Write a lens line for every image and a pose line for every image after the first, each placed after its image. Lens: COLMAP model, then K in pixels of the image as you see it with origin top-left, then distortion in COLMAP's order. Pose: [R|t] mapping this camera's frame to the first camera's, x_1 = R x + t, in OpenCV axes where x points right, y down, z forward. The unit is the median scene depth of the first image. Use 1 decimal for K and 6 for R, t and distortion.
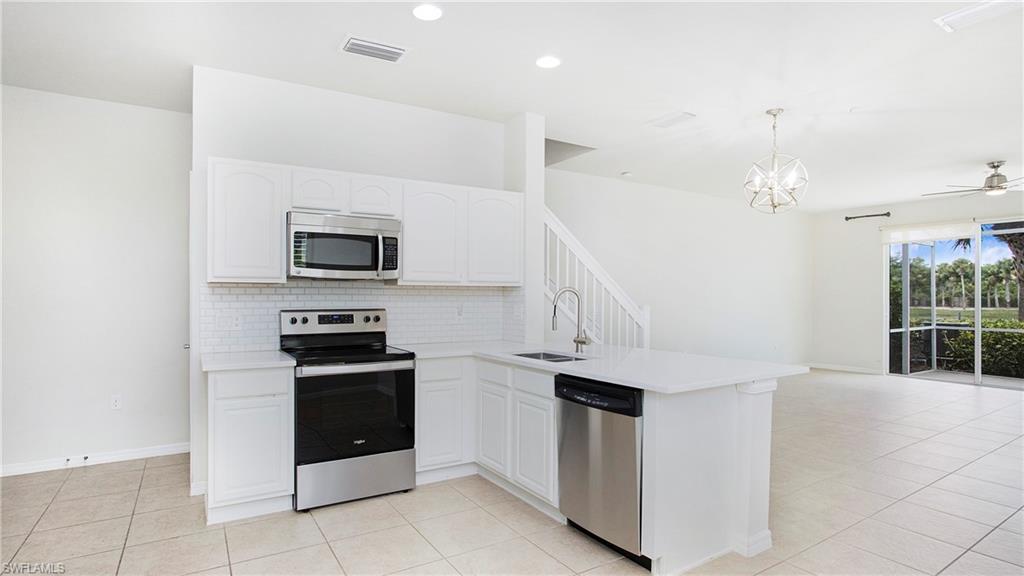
lens RADIAL K [[516.8, 0, 514.9], [0, 516.8, 294.1], [0, 0, 1]] dist [-0.056252, 0.019533]
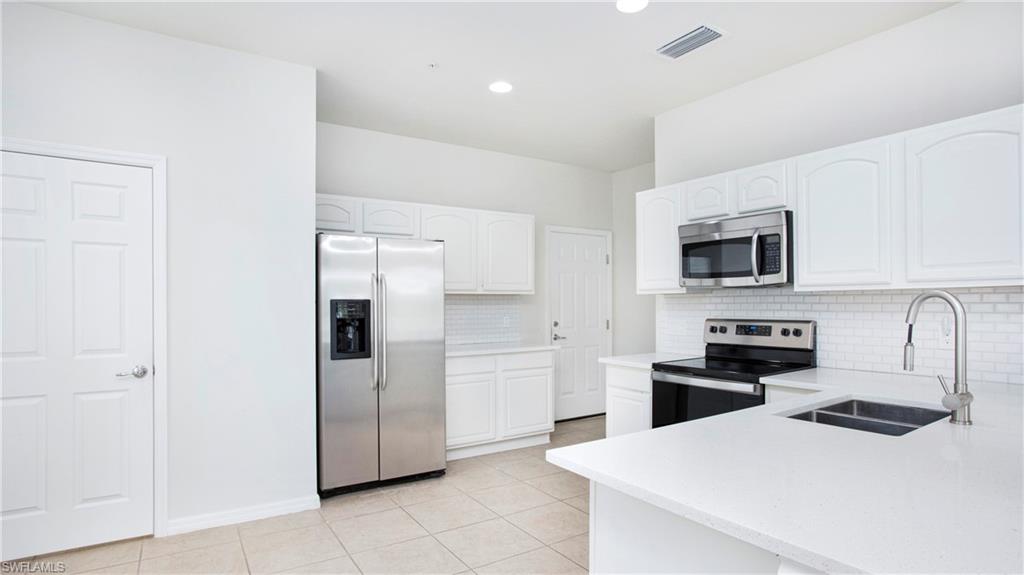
lens RADIAL K [[554.4, 0, 517.0], [0, 554.4, 296.7], [0, 0, 1]] dist [-0.063788, 0.001461]
pose [[-0.005689, -0.010516, -0.999929, 0.614298], [0.010722, 0.999887, -0.010577, -0.004866], [0.999926, -0.010782, -0.005576, 0.577355]]
